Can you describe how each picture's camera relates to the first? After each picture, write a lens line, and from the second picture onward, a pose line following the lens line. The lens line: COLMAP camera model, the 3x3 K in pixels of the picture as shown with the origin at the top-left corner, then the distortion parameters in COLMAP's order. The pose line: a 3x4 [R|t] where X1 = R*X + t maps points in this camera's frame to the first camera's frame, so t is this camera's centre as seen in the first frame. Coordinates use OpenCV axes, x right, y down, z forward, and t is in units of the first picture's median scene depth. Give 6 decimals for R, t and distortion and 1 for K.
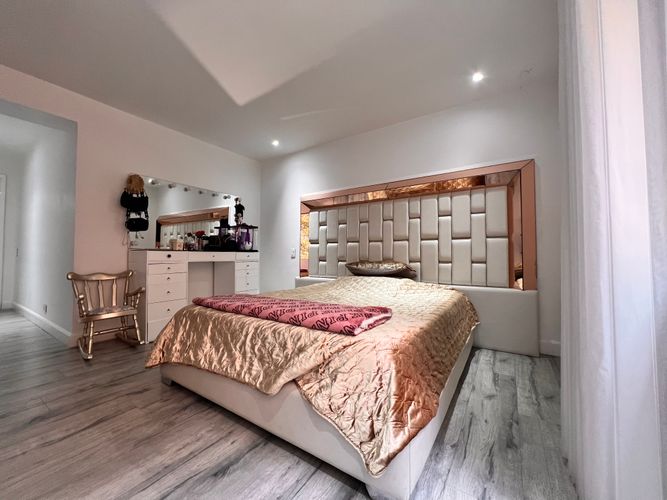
lens RADIAL K [[265.4, 0, 332.1], [0, 265.4, 251.3], [0, 0, 1]] dist [-0.002226, 0.000078]
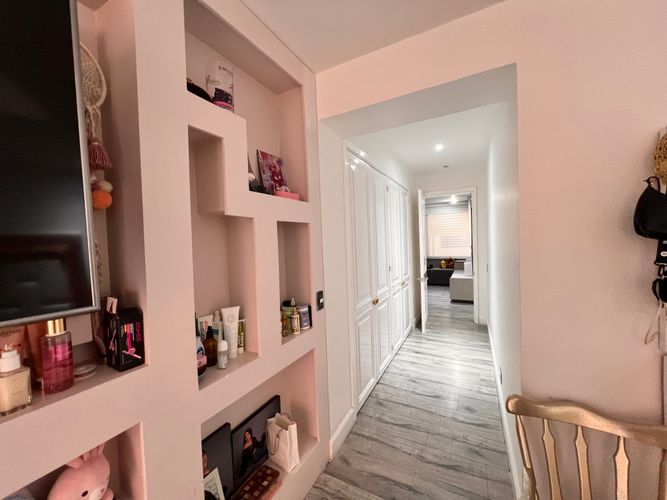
lens RADIAL K [[265.4, 0, 331.2], [0, 265.4, 250.0], [0, 0, 1]] dist [-0.002226, 0.000078]
pose [[0.095829, 0.020094, -0.995195, -0.461022], [0.059362, 0.997901, 0.025865, -0.167646], [0.993626, -0.061555, 0.094435, 0.537830]]
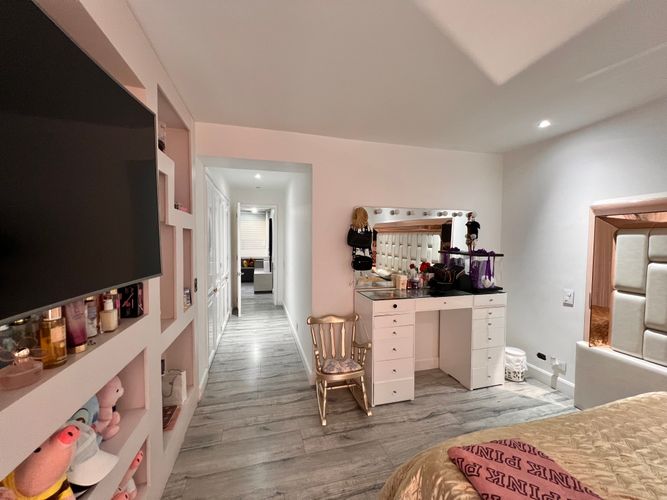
lens RADIAL K [[265.4, 0, 332.6], [0, 265.4, 251.4], [0, 0, 1]] dist [-0.002226, 0.000078]
pose [[0.755007, 0.025291, -0.655228, -0.212104], [0.011504, 0.998591, 0.051800, -0.182064], [0.655615, -0.046647, 0.753653, 0.246616]]
